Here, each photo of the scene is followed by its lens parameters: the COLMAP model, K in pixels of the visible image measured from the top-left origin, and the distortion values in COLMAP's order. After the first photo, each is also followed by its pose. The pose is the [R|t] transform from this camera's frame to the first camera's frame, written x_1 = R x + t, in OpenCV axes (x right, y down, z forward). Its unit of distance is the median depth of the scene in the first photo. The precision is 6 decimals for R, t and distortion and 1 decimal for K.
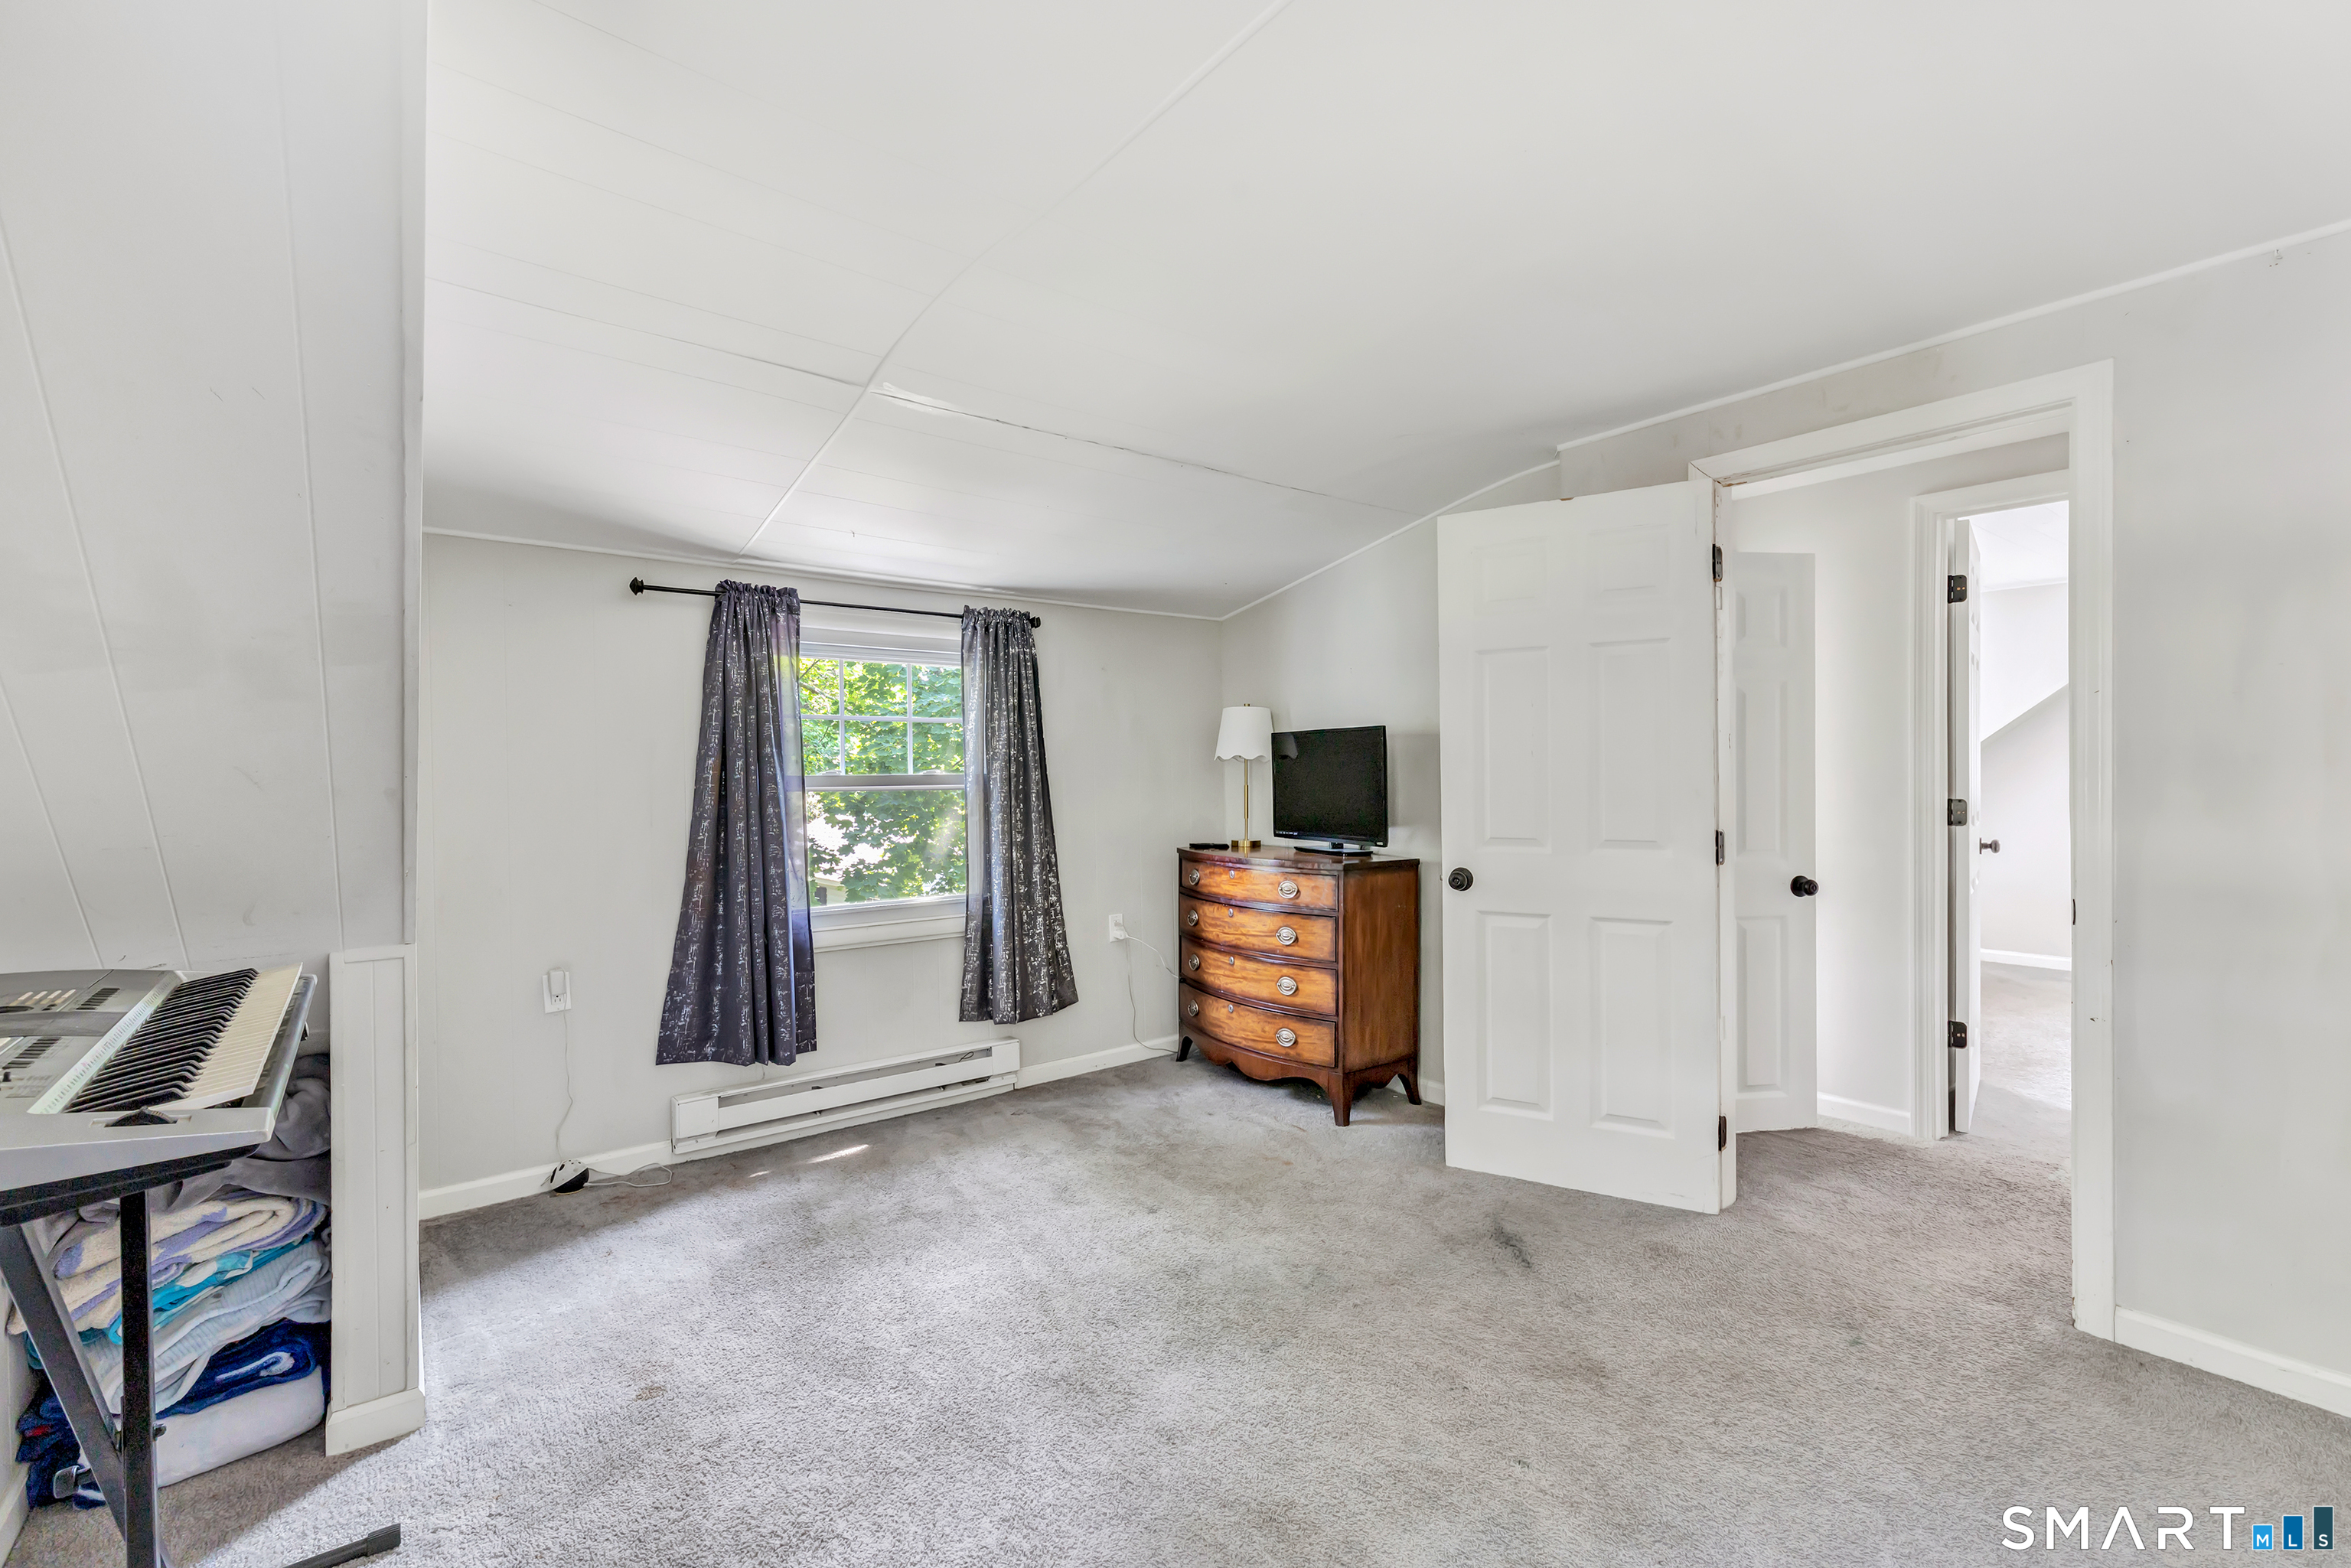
lens RADIAL K [[1036.8, 0, 1175.5], [0, 1036.8, 784.0], [0, 0, 1]] dist [-0.000276, 0.000074]
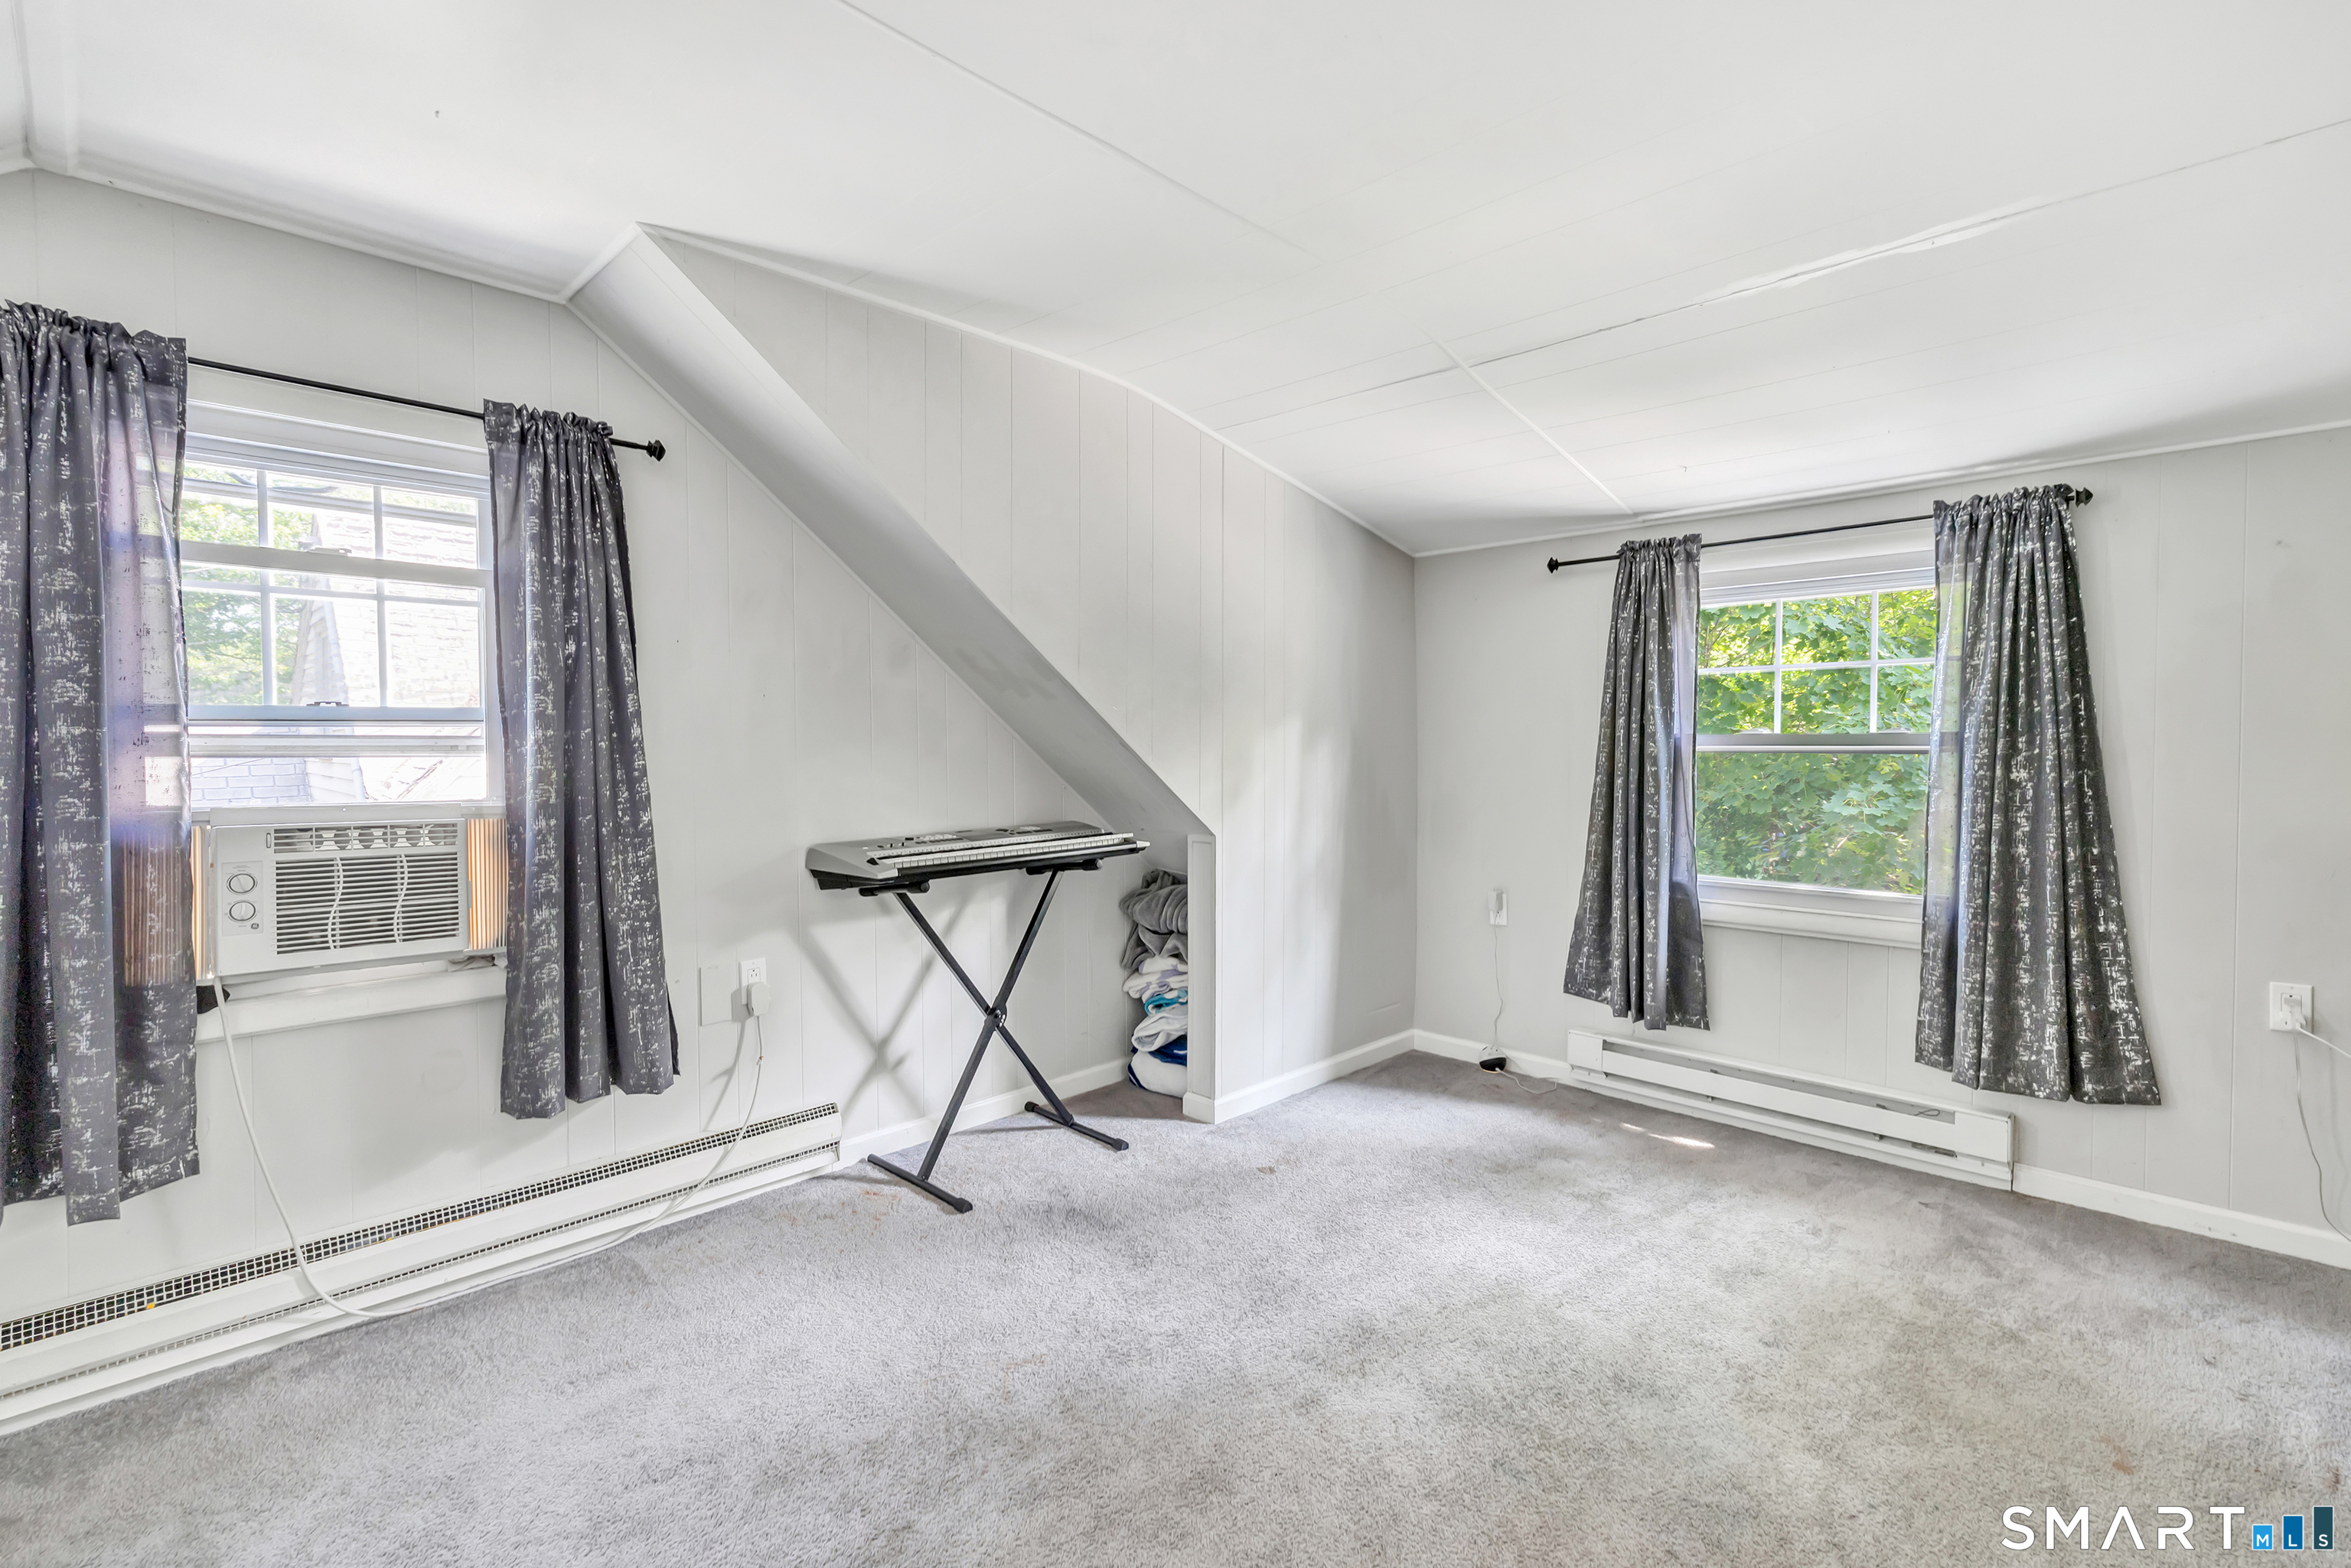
lens RADIAL K [[1043.5, 0, 1157.2], [0, 1043.5, 765.6], [0, 0, 1]] dist [-0.001143, 0.000054]
pose [[0.115320, 0.032155, -0.992808, 0.521687], [-0.006634, 0.999479, 0.031600, -0.005434], [0.993306, 0.002942, 0.115473, 0.409619]]
